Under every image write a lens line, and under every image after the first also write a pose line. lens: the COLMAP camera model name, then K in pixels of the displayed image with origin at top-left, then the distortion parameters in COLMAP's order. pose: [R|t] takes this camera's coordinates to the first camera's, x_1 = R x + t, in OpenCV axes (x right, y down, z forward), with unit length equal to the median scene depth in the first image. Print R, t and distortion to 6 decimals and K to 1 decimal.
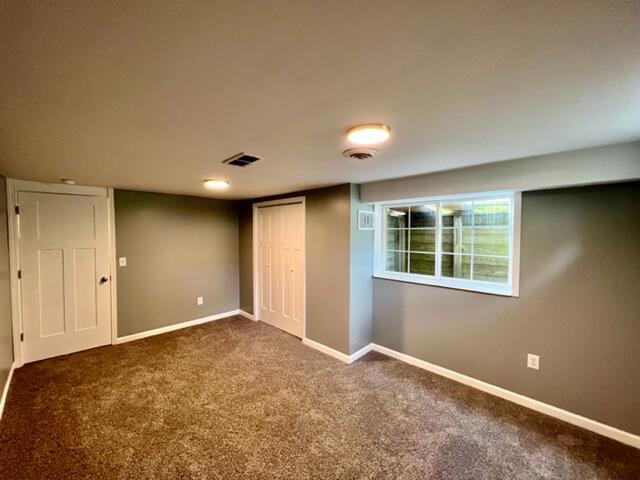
lens RADIAL K [[255.6, 0, 318.4], [0, 255.6, 239.8], [0, 0, 1]] dist [-0.000709, -0.000126]
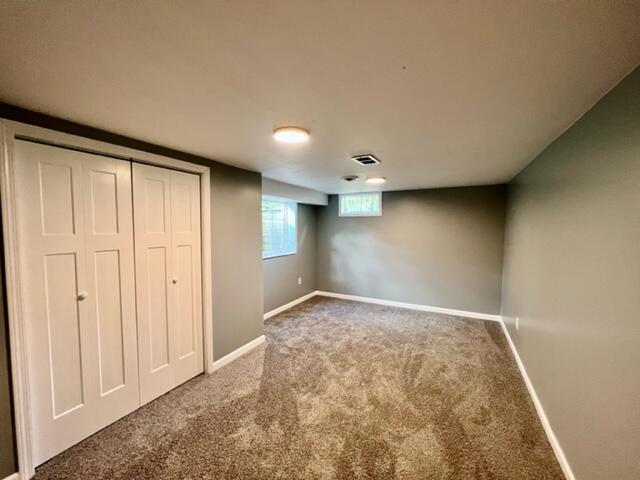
lens RADIAL K [[255.6, 0, 318.4], [0, 255.6, 239.8], [0, 0, 1]] dist [-0.000709, -0.000126]
pose [[-0.269229, -0.052607, 0.961638, -1.048361], [0.025283, 0.997777, 0.061662, -0.008249], [-0.962744, 0.040914, -0.267301, 1.141001]]
